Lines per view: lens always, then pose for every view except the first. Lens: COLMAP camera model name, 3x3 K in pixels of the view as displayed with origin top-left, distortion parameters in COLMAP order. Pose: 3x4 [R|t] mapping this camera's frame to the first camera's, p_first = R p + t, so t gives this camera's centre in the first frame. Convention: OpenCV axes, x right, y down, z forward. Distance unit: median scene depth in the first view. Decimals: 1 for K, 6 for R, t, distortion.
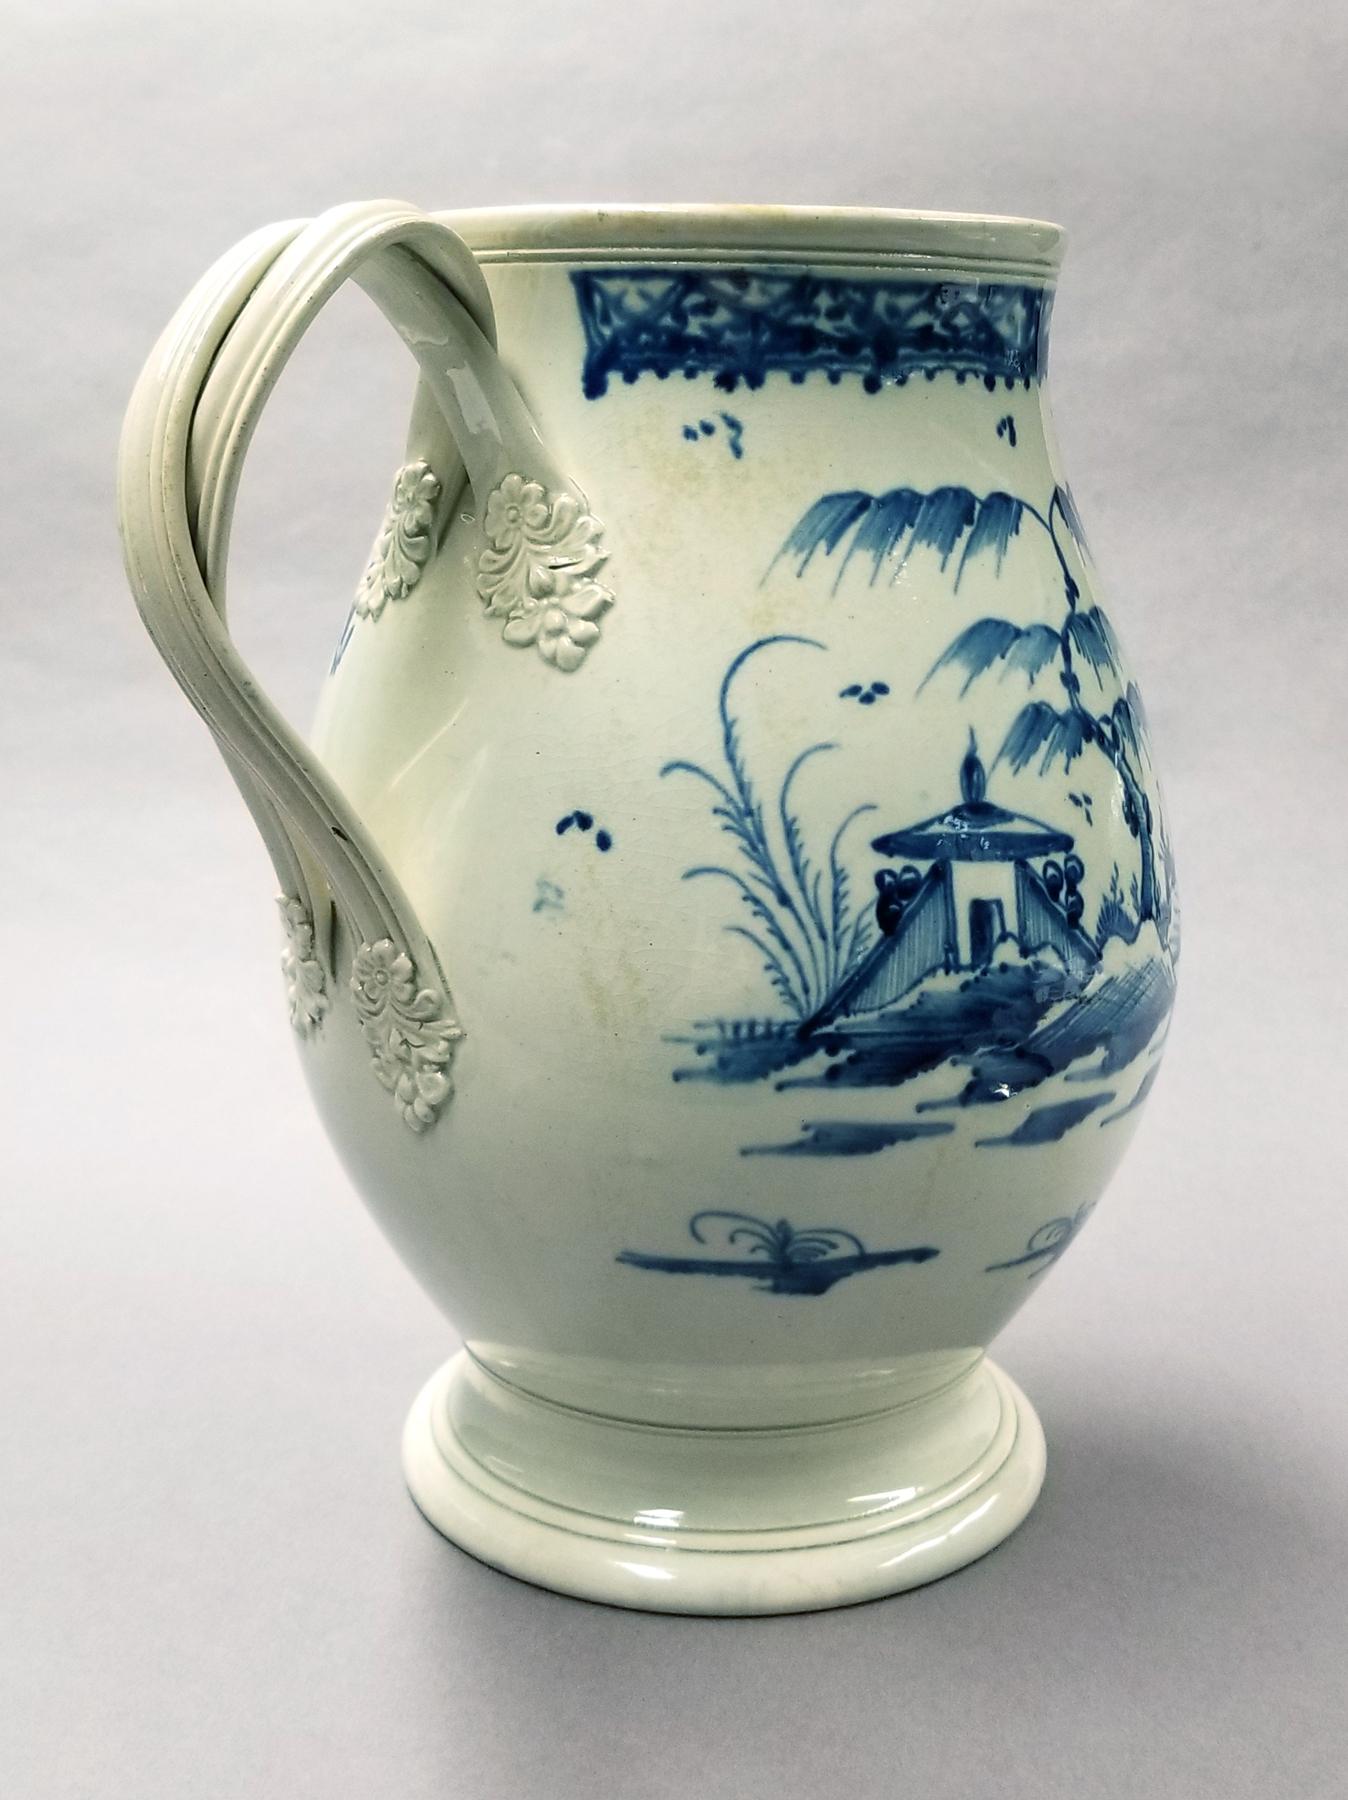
lens RADIAL K [[1379.4, 0, 674.0], [0, 1379.4, 900.0], [0, 0, 1]] dist [0.006307, 0.001608]
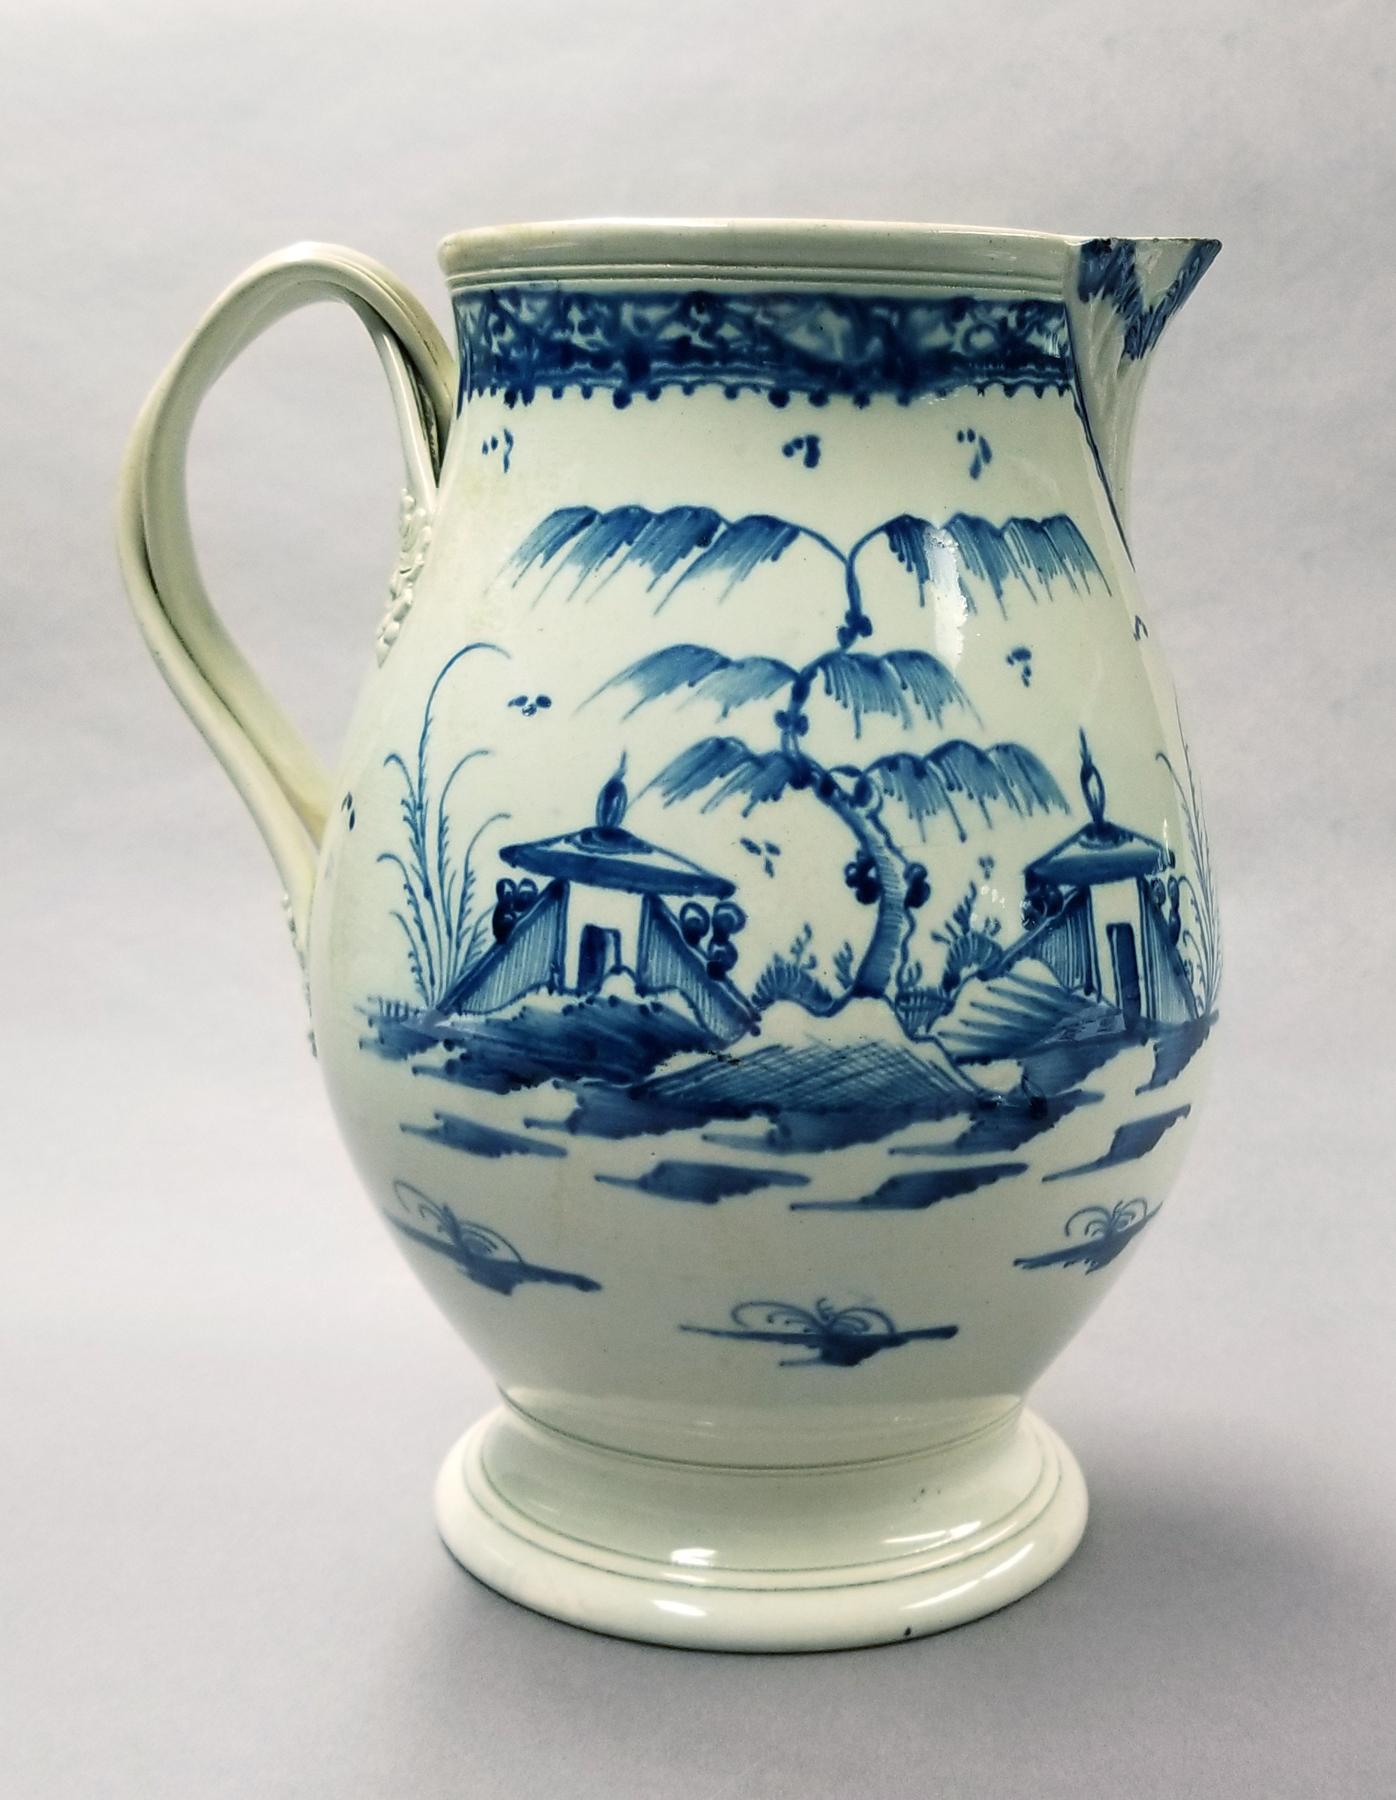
lens RADIAL K [[1398.8, 0, 698.2], [0, 1398.8, 989.2], [0, 0, 1]] dist [-0.003362, -0.008293]
pose [[0.864666, 0.189537, -0.465219, 0.742933], [-0.182334, 0.981347, 0.060925, -0.029640], [0.468089, 0.032146, 0.883096, 0.156209]]
